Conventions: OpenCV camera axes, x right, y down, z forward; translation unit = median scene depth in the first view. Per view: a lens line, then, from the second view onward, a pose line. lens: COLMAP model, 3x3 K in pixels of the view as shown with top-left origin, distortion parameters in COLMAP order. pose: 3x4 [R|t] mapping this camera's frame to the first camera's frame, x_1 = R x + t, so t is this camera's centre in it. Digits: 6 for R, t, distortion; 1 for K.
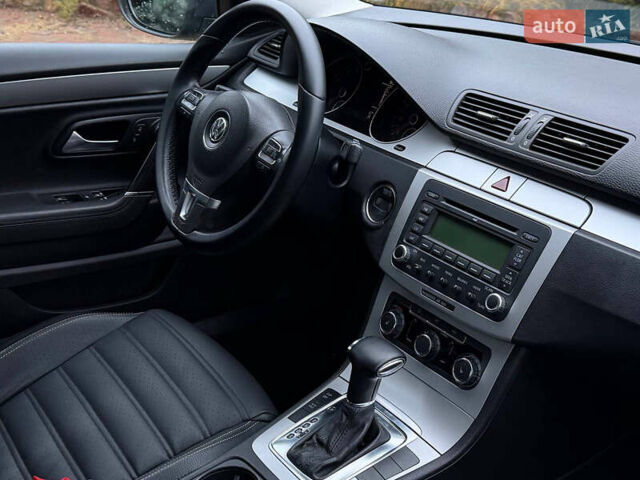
lens RADIAL K [[894.2, 0, 319.6], [0, 894.2, 239.4], [0, 0, 1]] dist [0.121109, -0.065484]
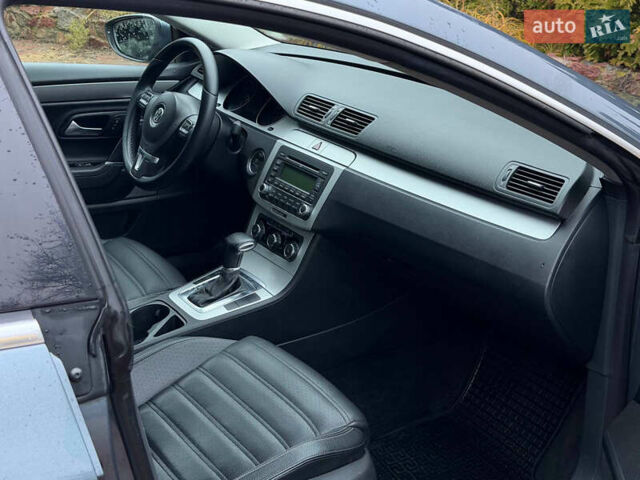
lens RADIAL K [[970.5, 0, 322.2], [0, 970.5, 239.0], [0, 0, 1]] dist [0.141426, -0.082687]
pose [[0.999537, 0.019766, -0.023128, 0.249284], [-0.020986, 0.998332, -0.053781, 0.208555], [0.022027, 0.054241, 0.998285, -0.823263]]
